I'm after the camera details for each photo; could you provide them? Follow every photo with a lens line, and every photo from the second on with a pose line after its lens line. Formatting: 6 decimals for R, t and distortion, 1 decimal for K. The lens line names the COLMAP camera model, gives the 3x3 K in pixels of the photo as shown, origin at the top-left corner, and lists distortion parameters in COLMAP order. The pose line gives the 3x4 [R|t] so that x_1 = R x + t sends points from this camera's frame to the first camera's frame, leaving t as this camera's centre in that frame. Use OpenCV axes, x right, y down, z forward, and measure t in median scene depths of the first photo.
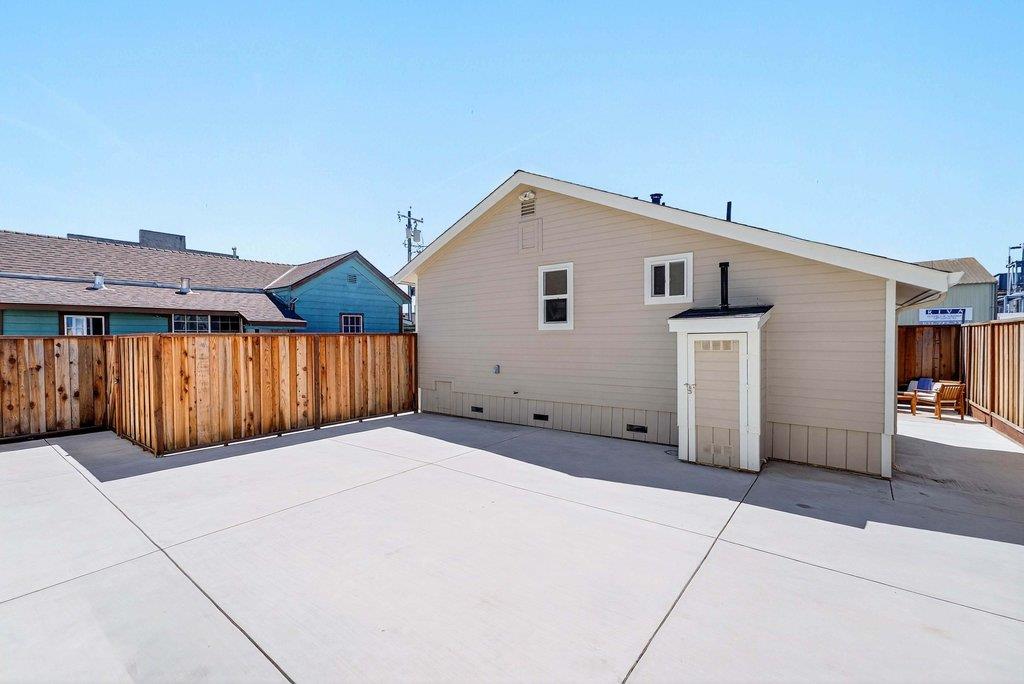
lens RADIAL K [[451.7, 0, 509.1], [0, 451.7, 349.3], [0, 0, 1]] dist [0.011597, 0.000318]
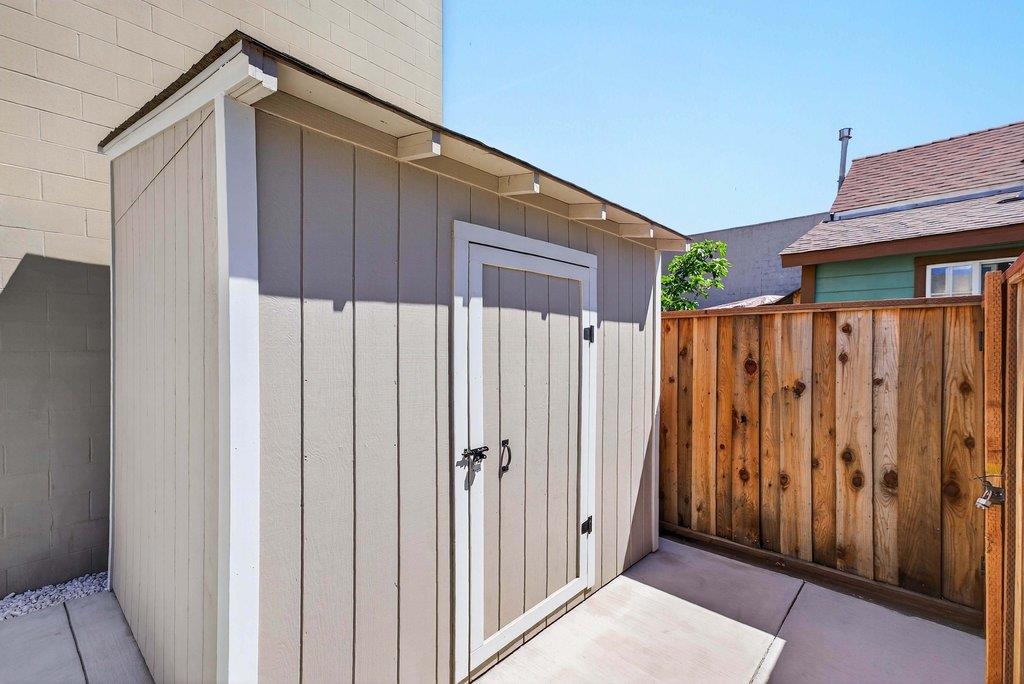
lens RADIAL K [[451.7, 0, 509.1], [0, 451.7, 349.3], [0, 0, 1]] dist [0.011597, 0.000318]
pose [[-0.064295, 0.022791, -0.997671, -0.619093], [-0.019660, 0.999516, 0.024100, 0.002957], [0.997737, 0.021164, -0.063816, 0.762723]]
